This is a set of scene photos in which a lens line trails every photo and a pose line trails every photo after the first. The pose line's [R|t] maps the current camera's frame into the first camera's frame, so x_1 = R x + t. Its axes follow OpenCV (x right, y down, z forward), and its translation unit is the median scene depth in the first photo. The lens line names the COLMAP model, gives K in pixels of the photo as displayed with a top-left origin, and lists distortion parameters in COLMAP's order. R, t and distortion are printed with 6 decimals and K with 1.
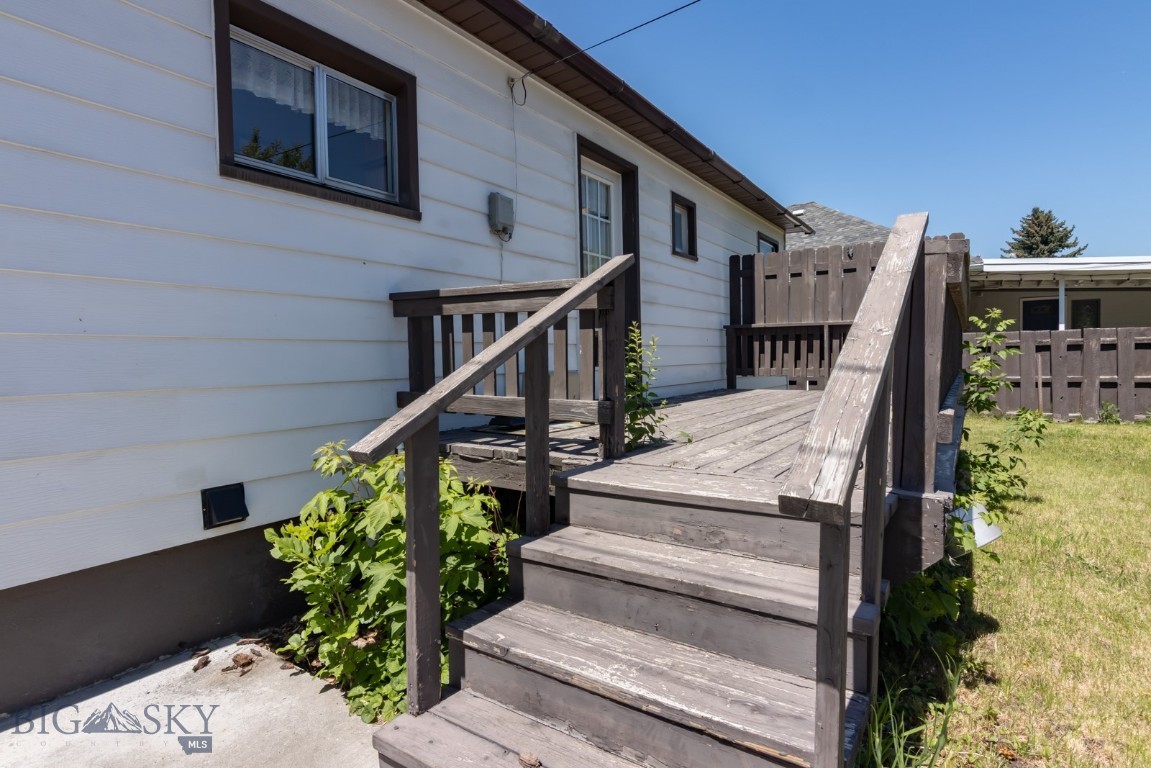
lens RADIAL K [[587.7, 0, 585.3], [0, 587.7, 381.7], [0, 0, 1]] dist [-0.002149, 0.005041]
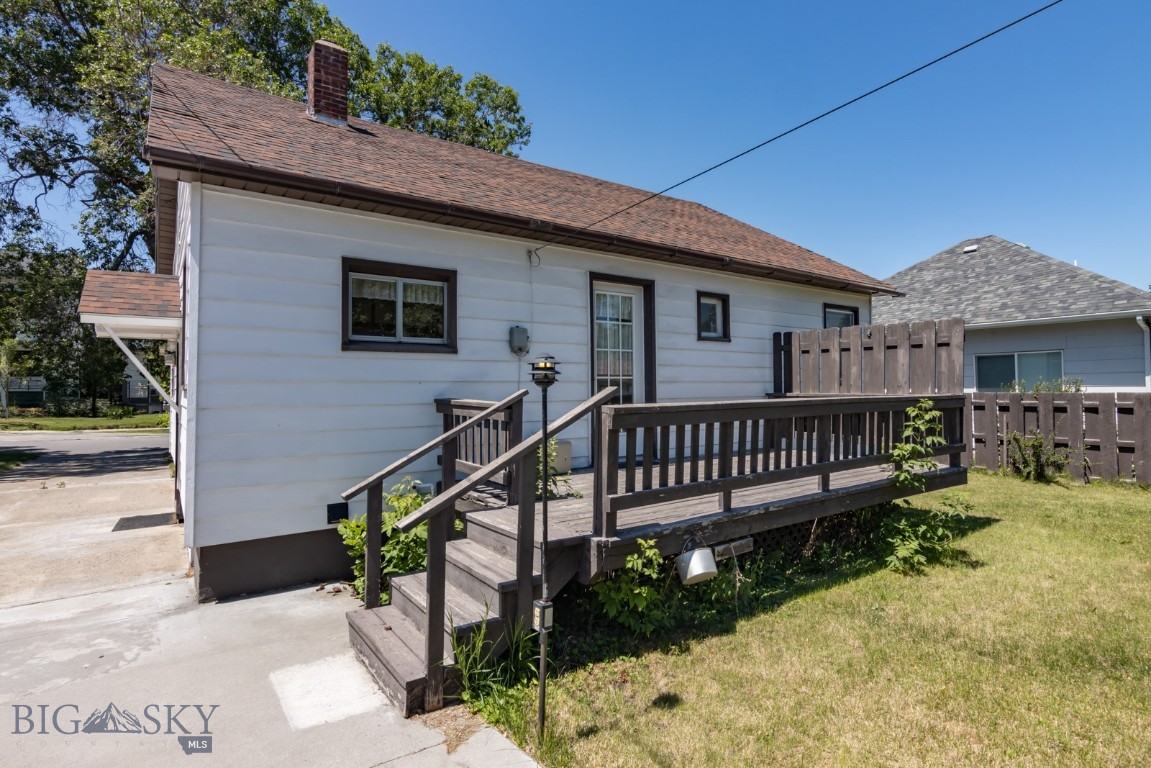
lens RADIAL K [[587.7, 0, 585.0], [0, 587.7, 383.3], [0, 0, 1]] dist [-0.002149, 0.005041]
pose [[0.938379, 0.007705, -0.345521, 0.330016], [-0.023051, 0.998921, -0.040328, -0.064848], [0.344837, 0.045807, 0.937544, -0.232320]]
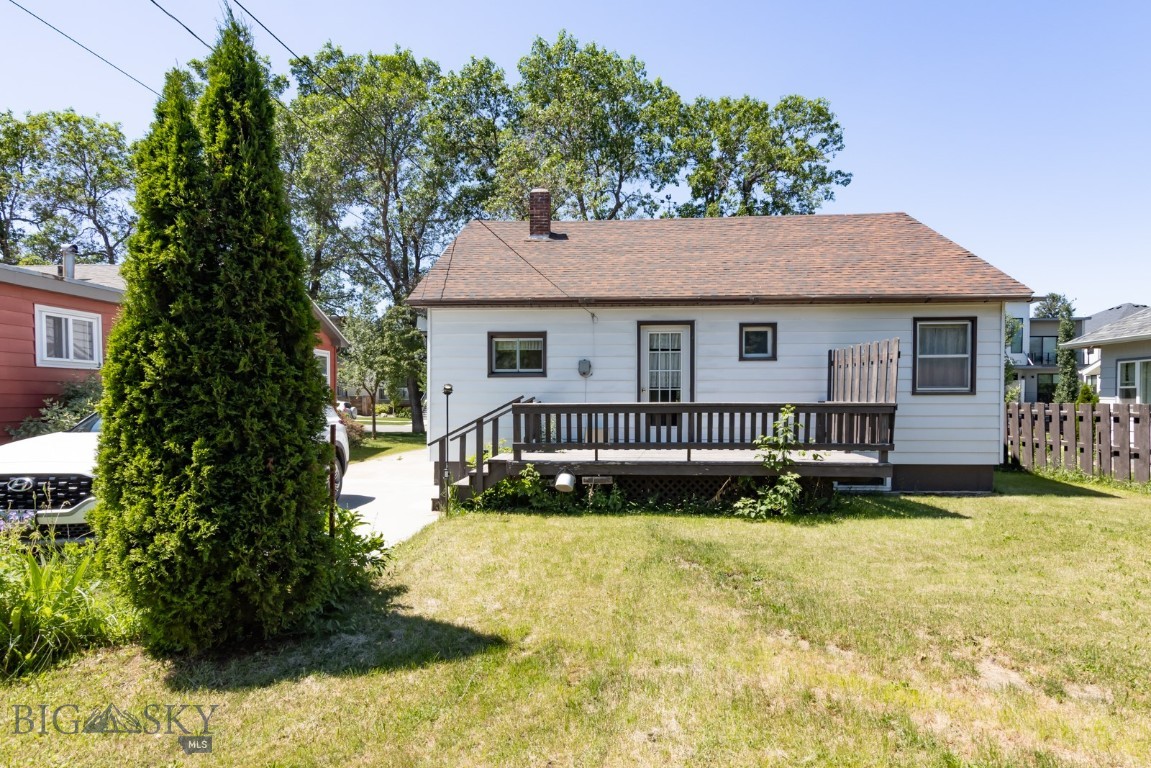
lens RADIAL K [[587.7, 0, 567.5], [0, 587.7, 426.5], [0, 0, 1]] dist [-0.002149, 0.005041]
pose [[0.503187, 0.057125, -0.862287, 1.251660], [-0.042851, 0.998235, 0.041126, -0.073168], [0.863114, 0.016256, 0.504747, -0.237943]]
